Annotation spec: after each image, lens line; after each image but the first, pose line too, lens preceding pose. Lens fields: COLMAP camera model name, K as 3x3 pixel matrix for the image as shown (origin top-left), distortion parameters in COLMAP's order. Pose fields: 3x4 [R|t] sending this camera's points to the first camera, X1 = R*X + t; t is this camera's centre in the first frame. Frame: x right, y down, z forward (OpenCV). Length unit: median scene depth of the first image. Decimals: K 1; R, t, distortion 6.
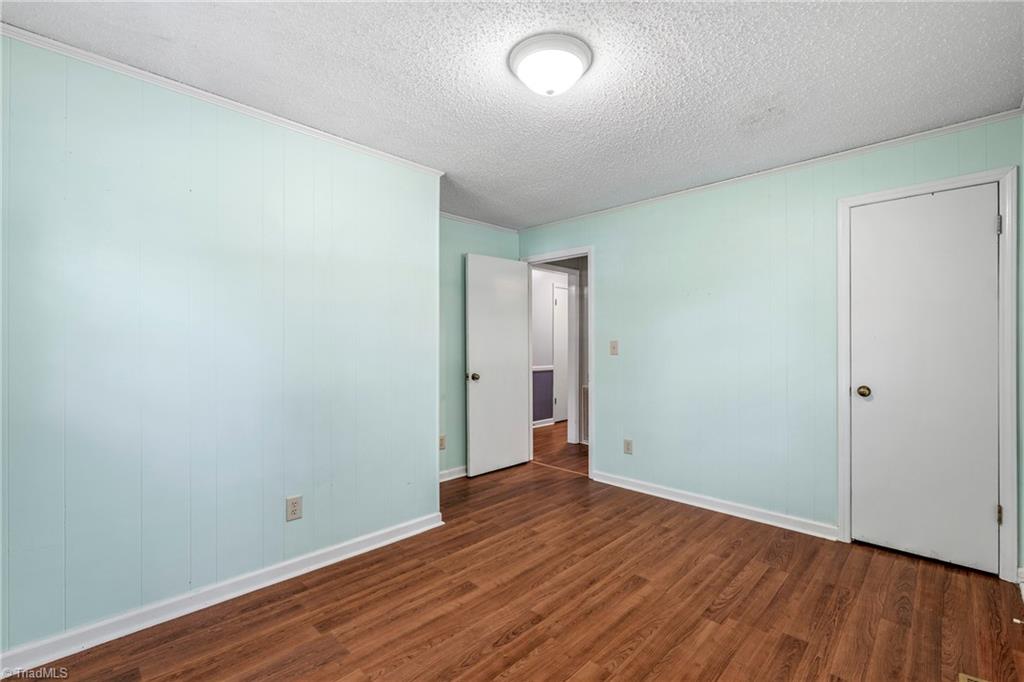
lens RADIAL K [[450.8, 0, 503.0], [0, 450.8, 332.8], [0, 0, 1]] dist [-0.002726, -0.000251]
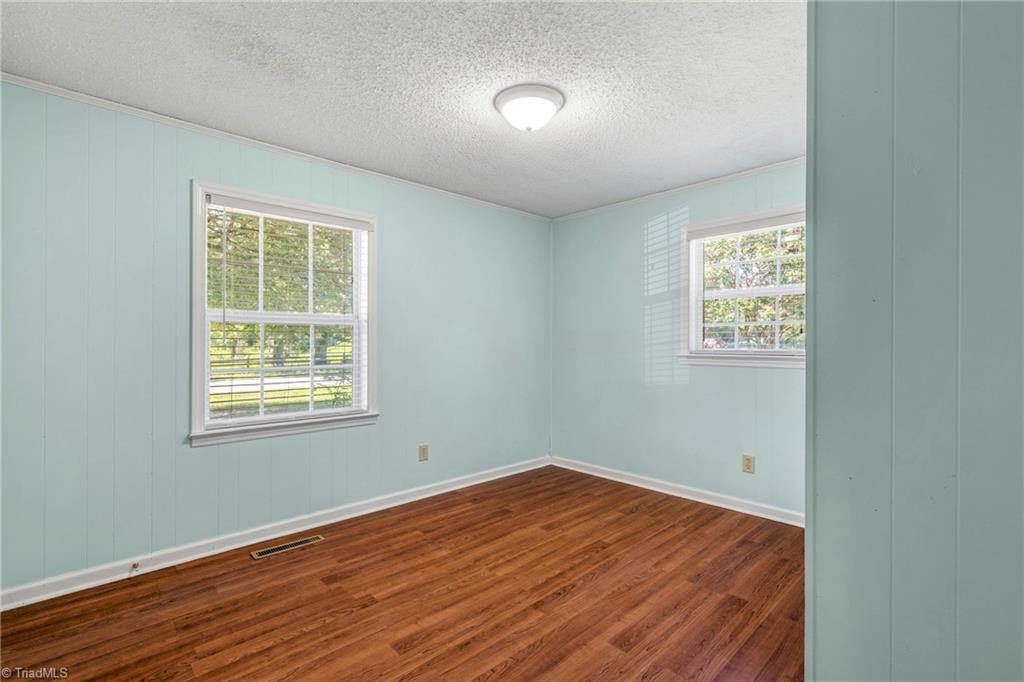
lens RADIAL K [[462.0, 0, 509.8], [0, 462.0, 338.6], [0, 0, 1]] dist [-0.000468, -0.000595]
pose [[-0.999811, -0.000745, 0.019435, 0.107134], [-0.001164, 0.999767, -0.021565, 0.043002], [-0.019415, -0.021584, -0.999579, 1.841627]]
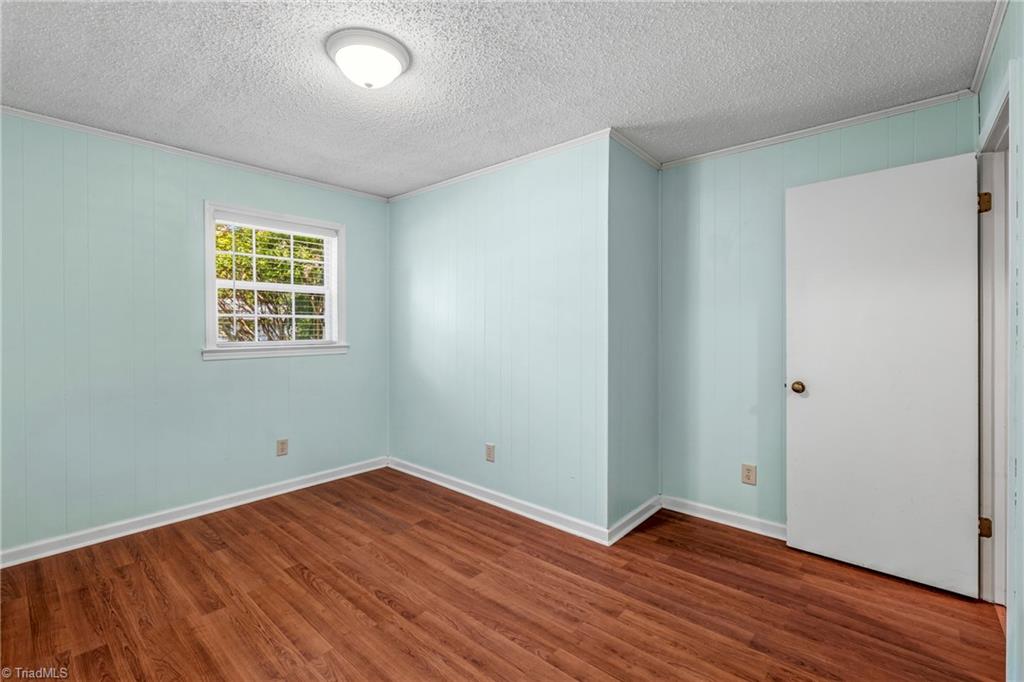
lens RADIAL K [[450.8, 0, 503.0], [0, 450.8, 332.8], [0, 0, 1]] dist [-0.002726, -0.000251]
pose [[0.054381, 0.005919, -0.998503, 0.928433], [0.018852, 0.999798, 0.006954, 0.025831], [0.998342, -0.019202, 0.054258, 1.031294]]
